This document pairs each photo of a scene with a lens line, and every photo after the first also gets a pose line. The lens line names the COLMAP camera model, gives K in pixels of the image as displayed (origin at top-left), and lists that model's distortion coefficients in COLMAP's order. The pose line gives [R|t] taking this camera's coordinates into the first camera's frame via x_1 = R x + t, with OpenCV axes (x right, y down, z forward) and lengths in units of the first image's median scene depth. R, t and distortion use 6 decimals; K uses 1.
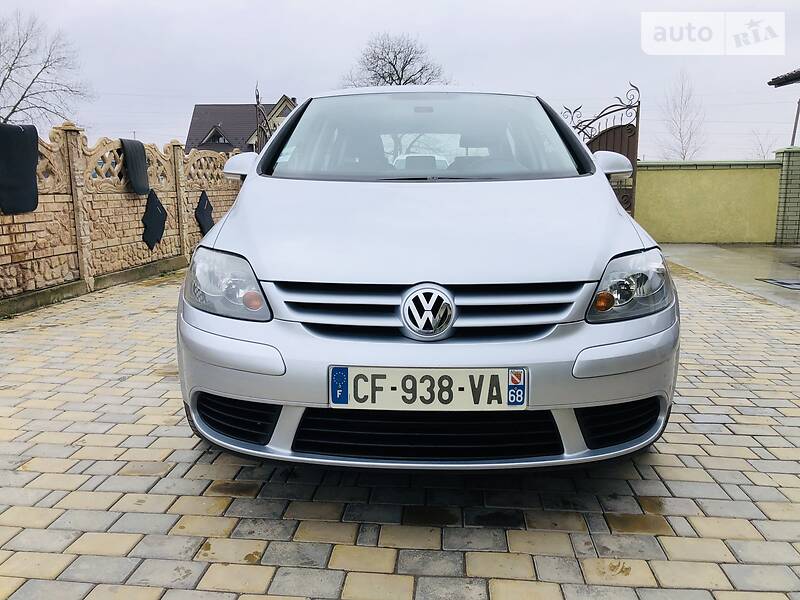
lens RADIAL K [[654.5, 0, 395.8], [0, 654.5, 298.1], [0, 0, 1]] dist [0.017702, -0.006849]
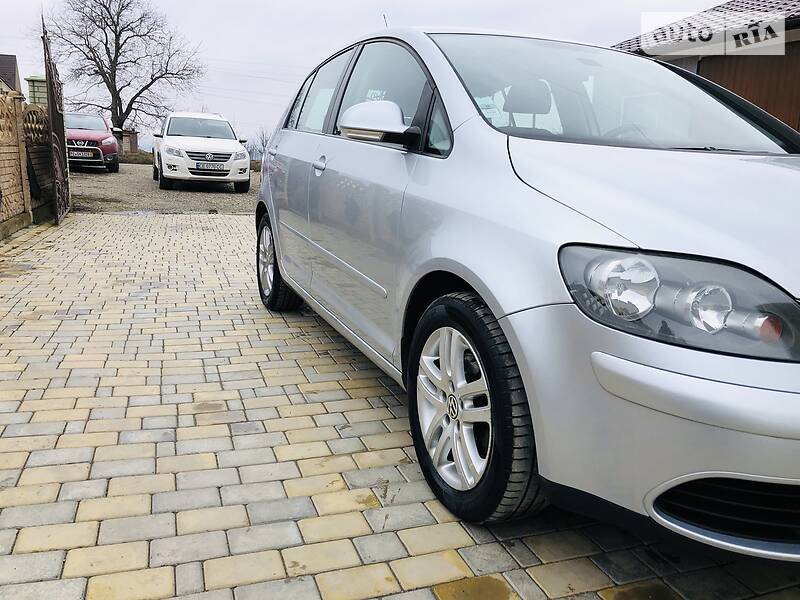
lens RADIAL K [[654.5, 0, 404.2], [0, 654.5, 297.9], [0, 0, 1]] dist [0.017702, -0.006849]
pose [[0.908913, -0.053835, 0.413497, -0.400507], [0.033878, 0.997886, 0.055452, -0.039367], [-0.415608, -0.036392, 0.908815, 0.263743]]
